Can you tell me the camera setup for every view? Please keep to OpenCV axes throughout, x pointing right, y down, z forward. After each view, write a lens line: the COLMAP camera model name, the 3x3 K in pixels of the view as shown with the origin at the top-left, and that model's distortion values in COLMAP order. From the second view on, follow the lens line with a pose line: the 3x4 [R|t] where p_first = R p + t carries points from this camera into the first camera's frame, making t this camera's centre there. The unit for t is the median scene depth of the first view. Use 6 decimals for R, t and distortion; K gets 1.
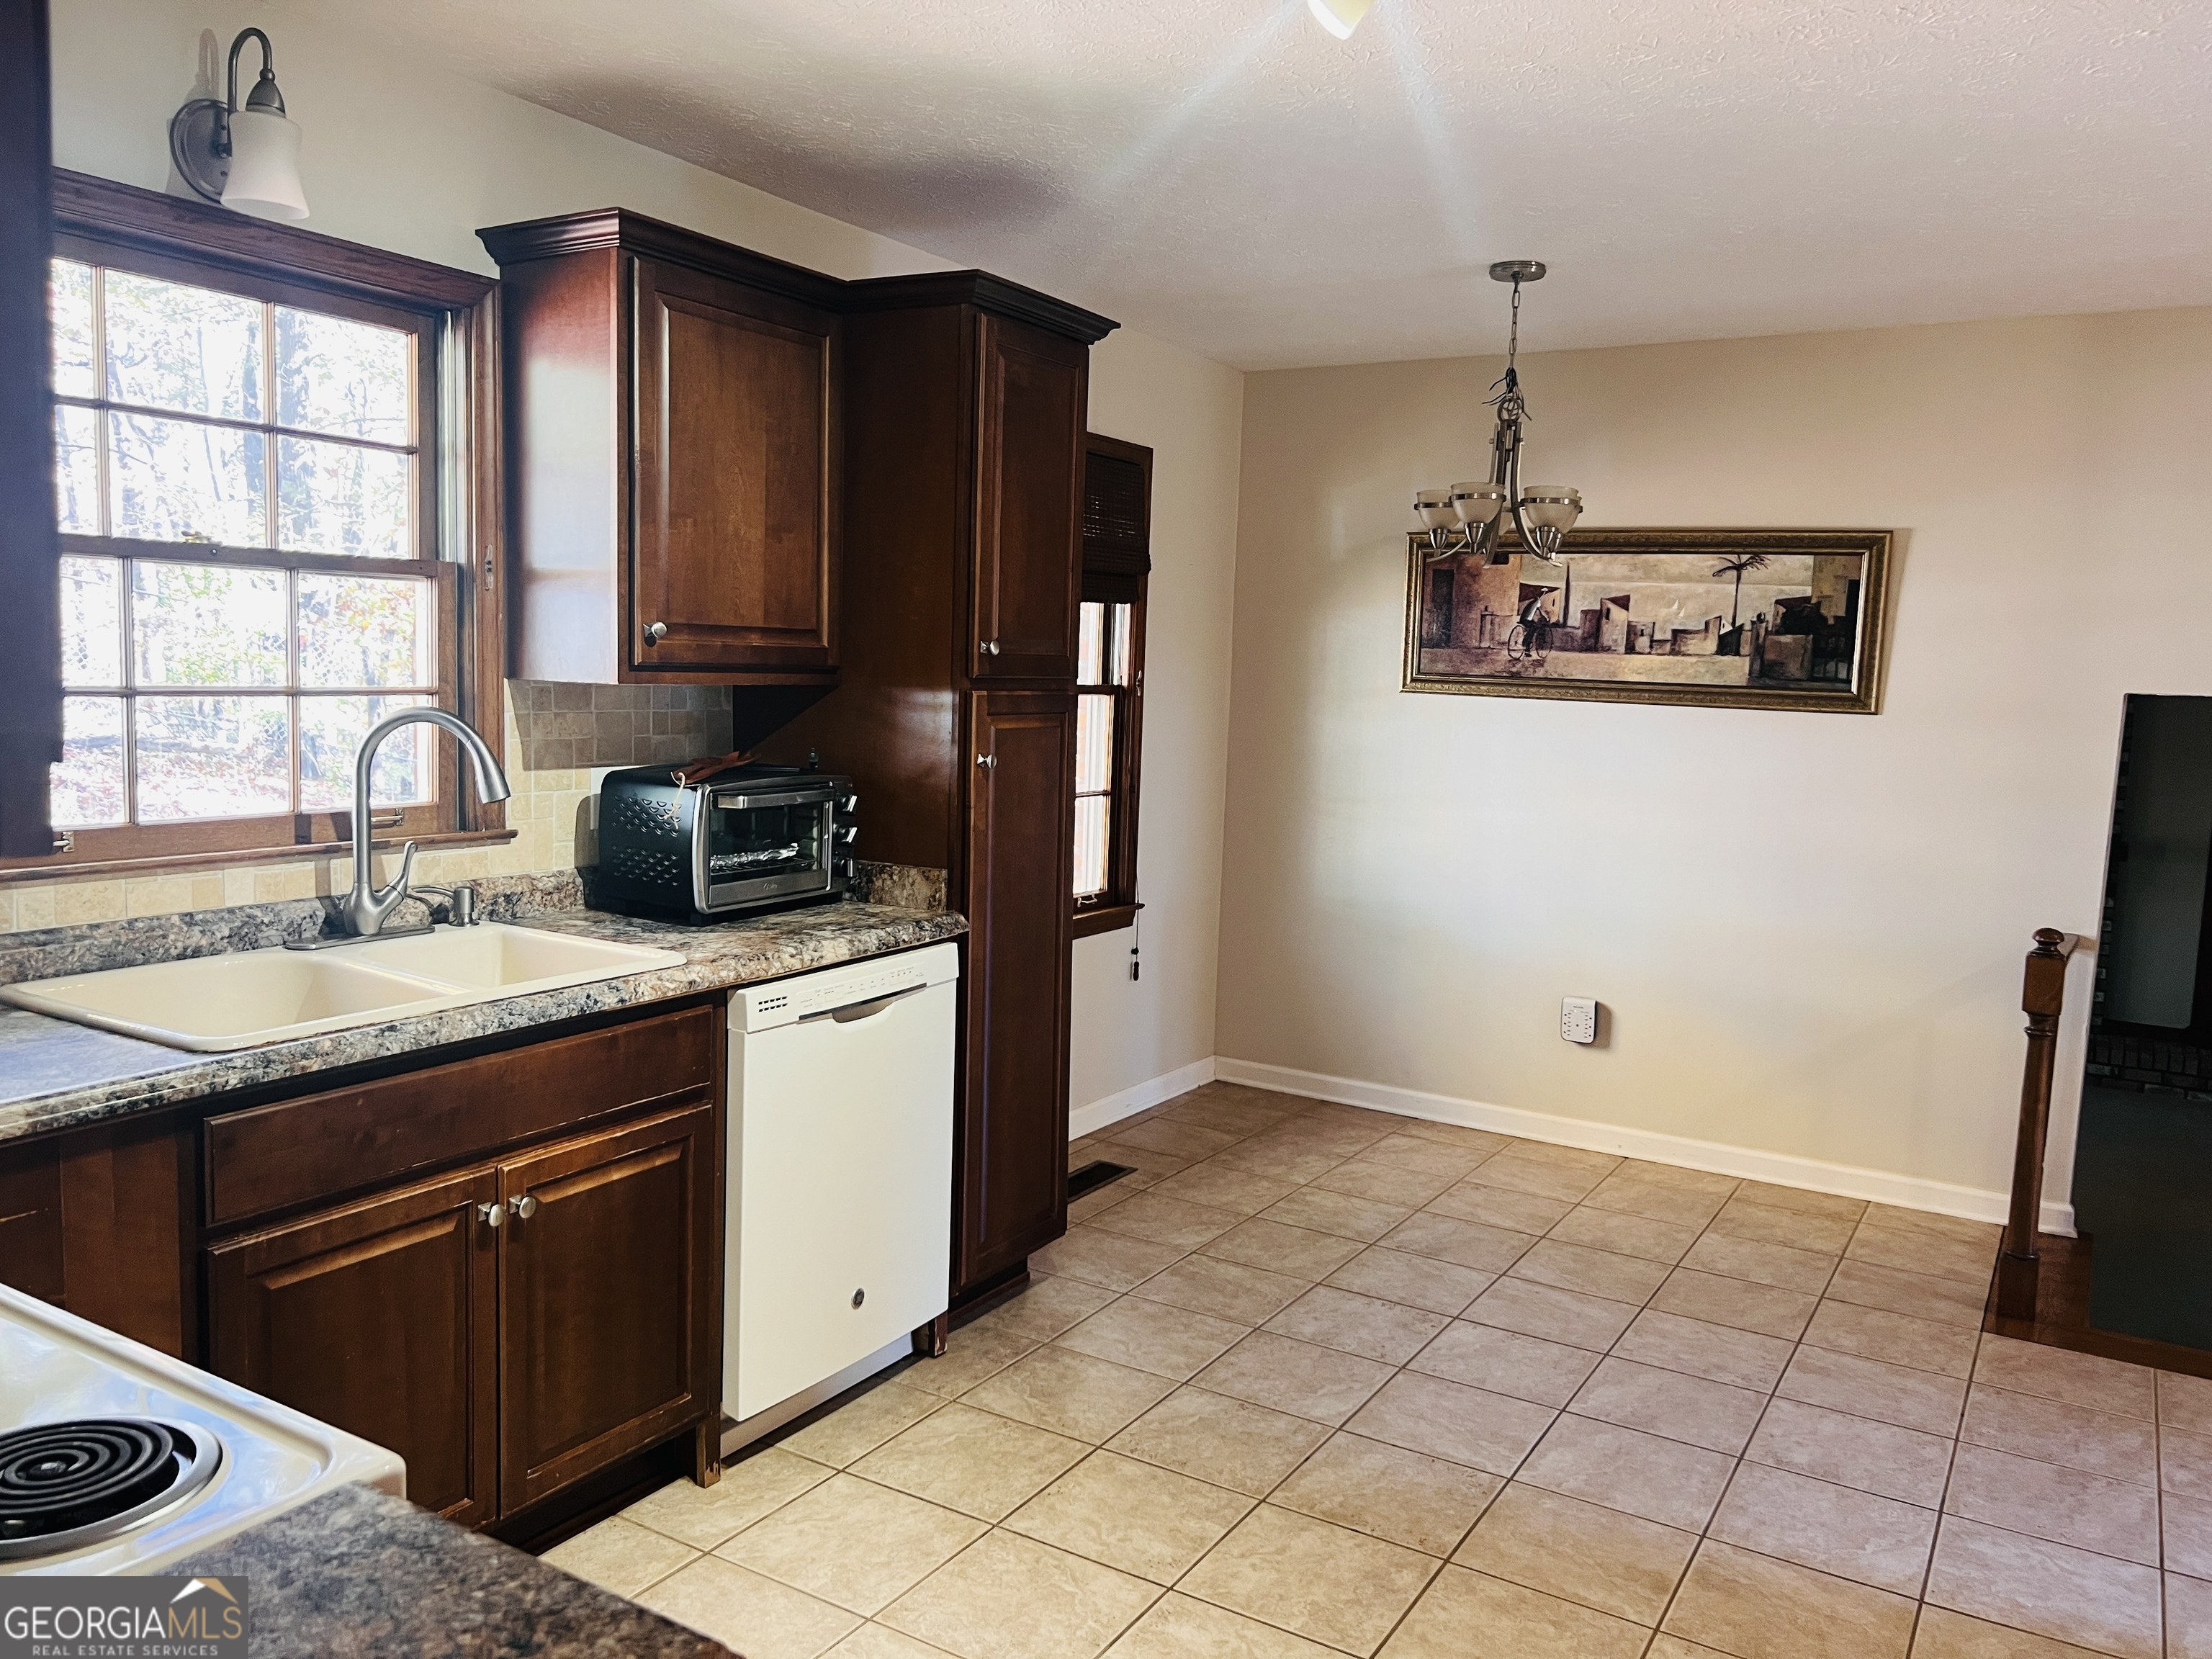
lens RADIAL K [[1677.4, 0, 1096.8], [0, 1677.4, 836.6], [0, 0, 1]] dist [0.025786, -0.009080]
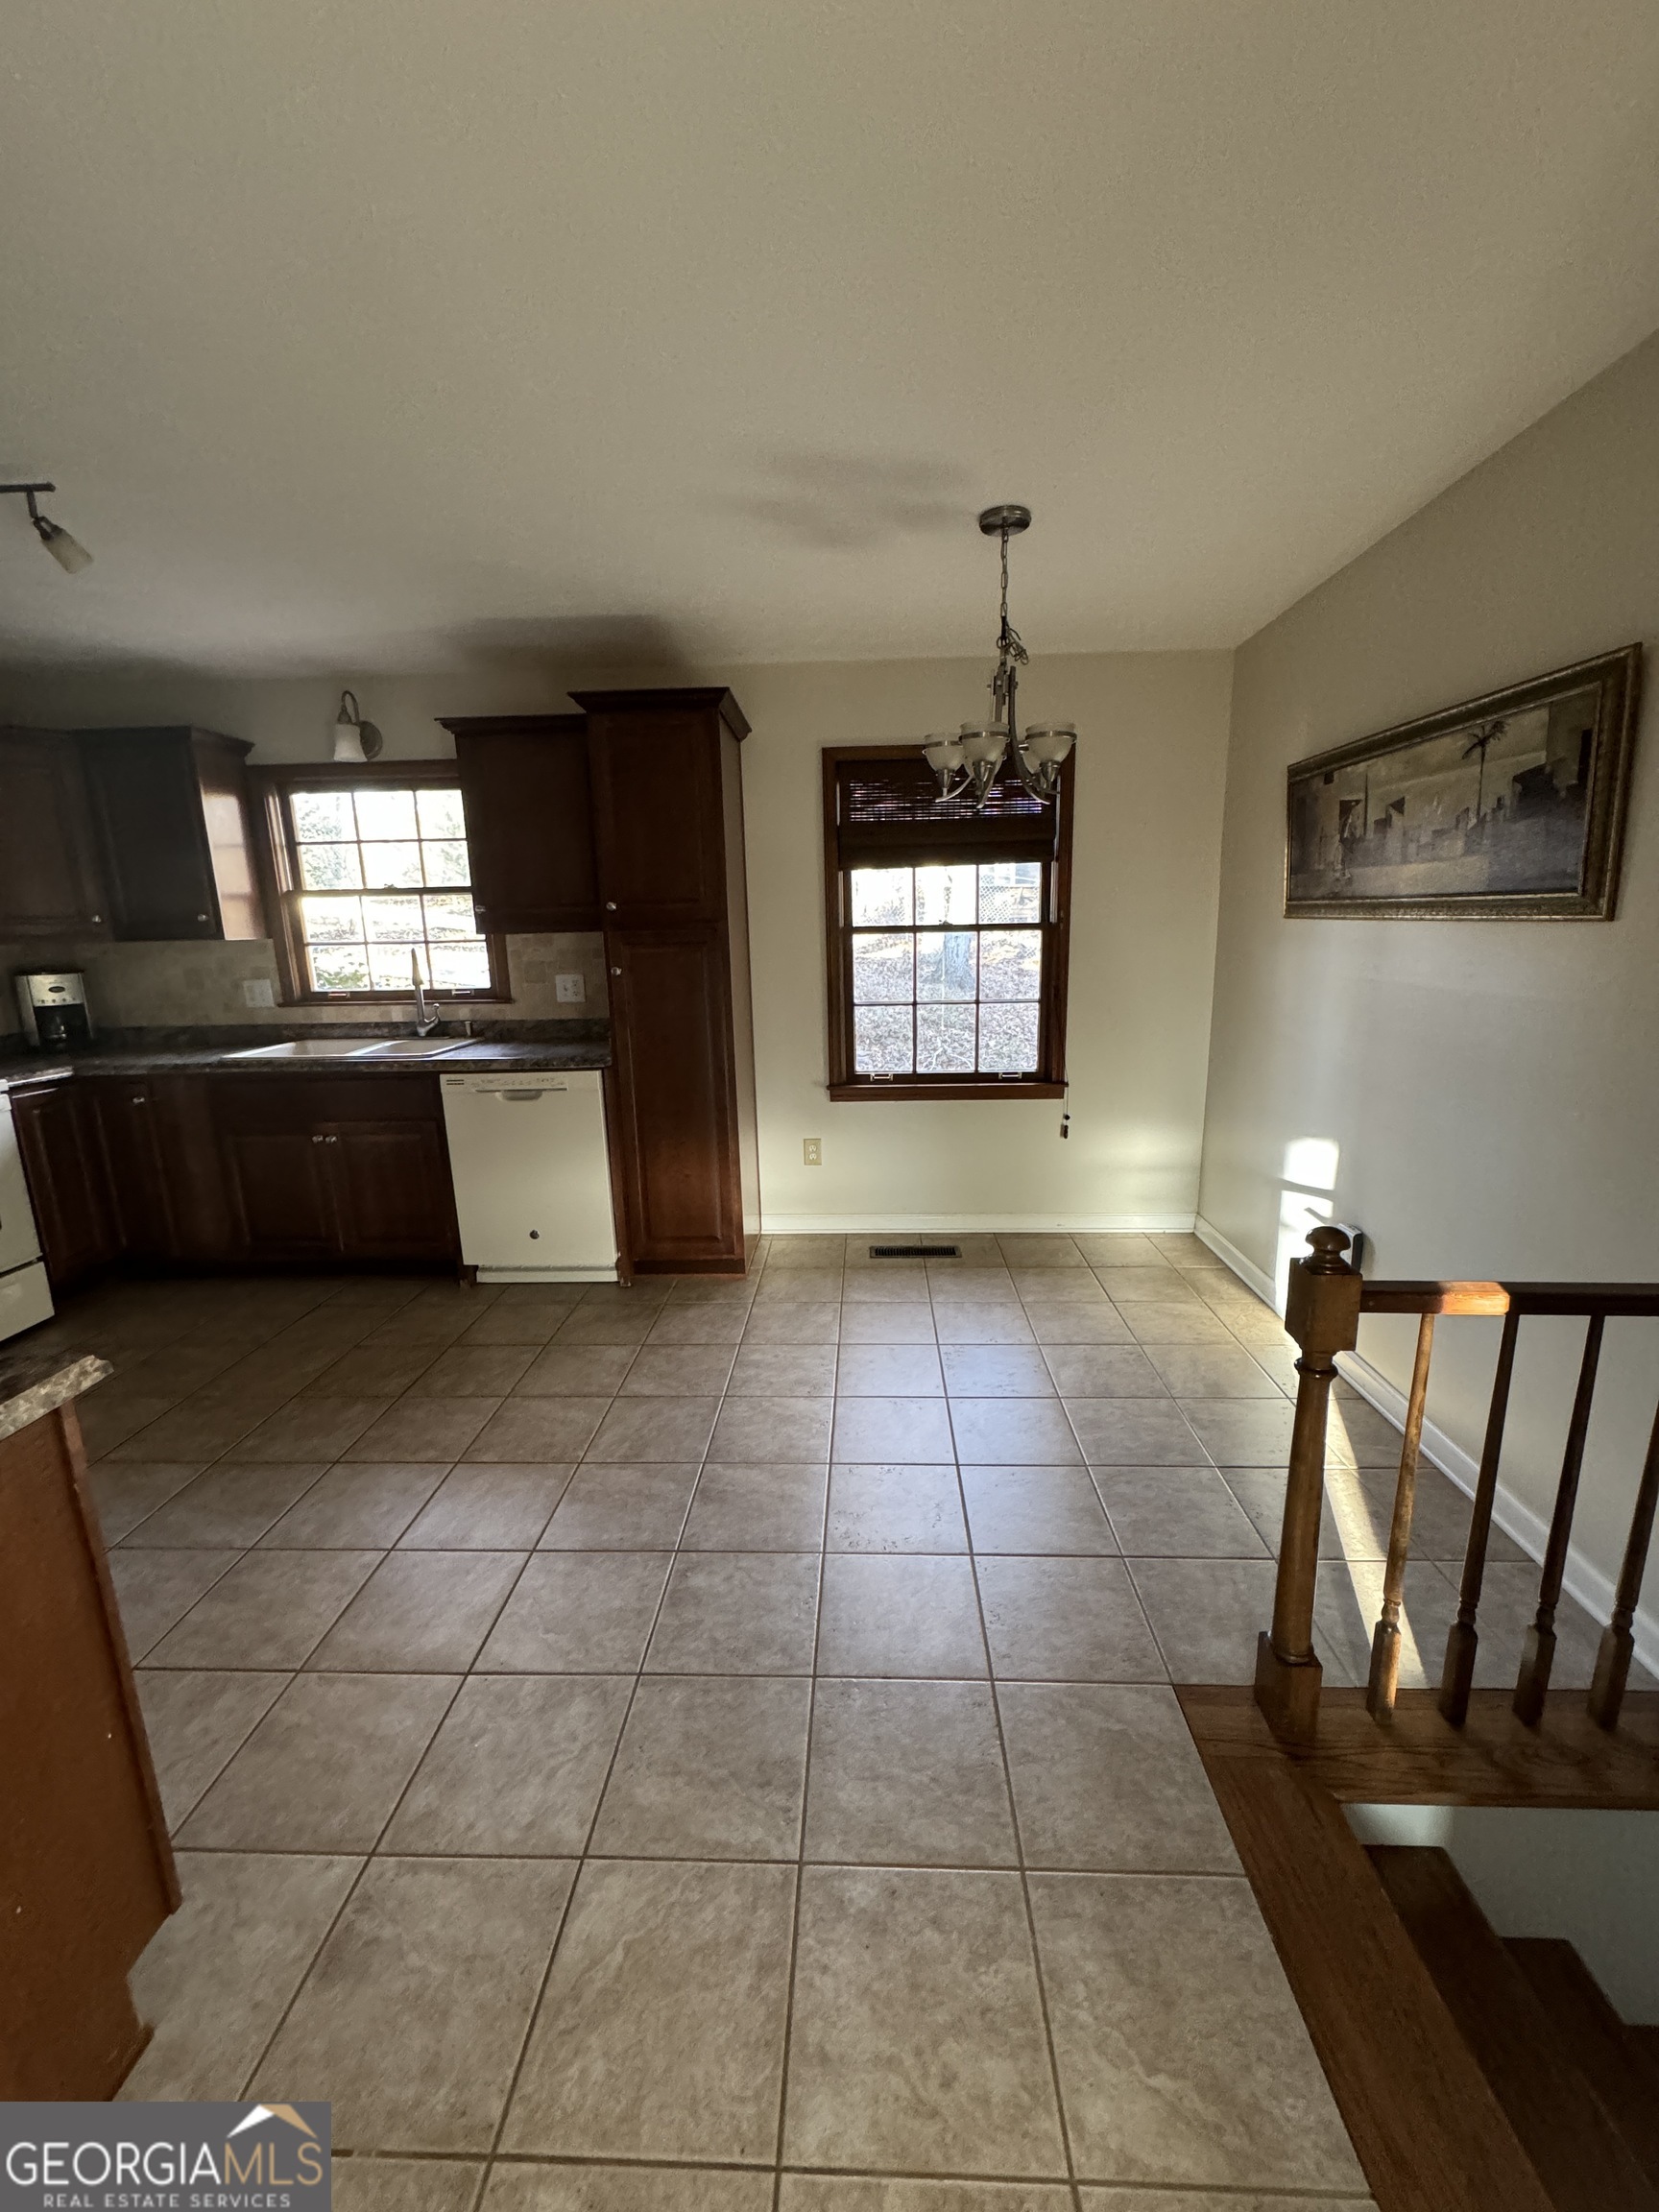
lens RADIAL K [[881.5, 0, 833.5], [0, 881.5, 1112.2], [0, 0, 1]] dist [-0.002241, 0.001561]
pose [[0.481442, 0.142497, -0.864817, 0.631348], [-0.055931, 0.989679, 0.131935, -0.024056], [0.874691, -0.015149, 0.484444, 0.534511]]
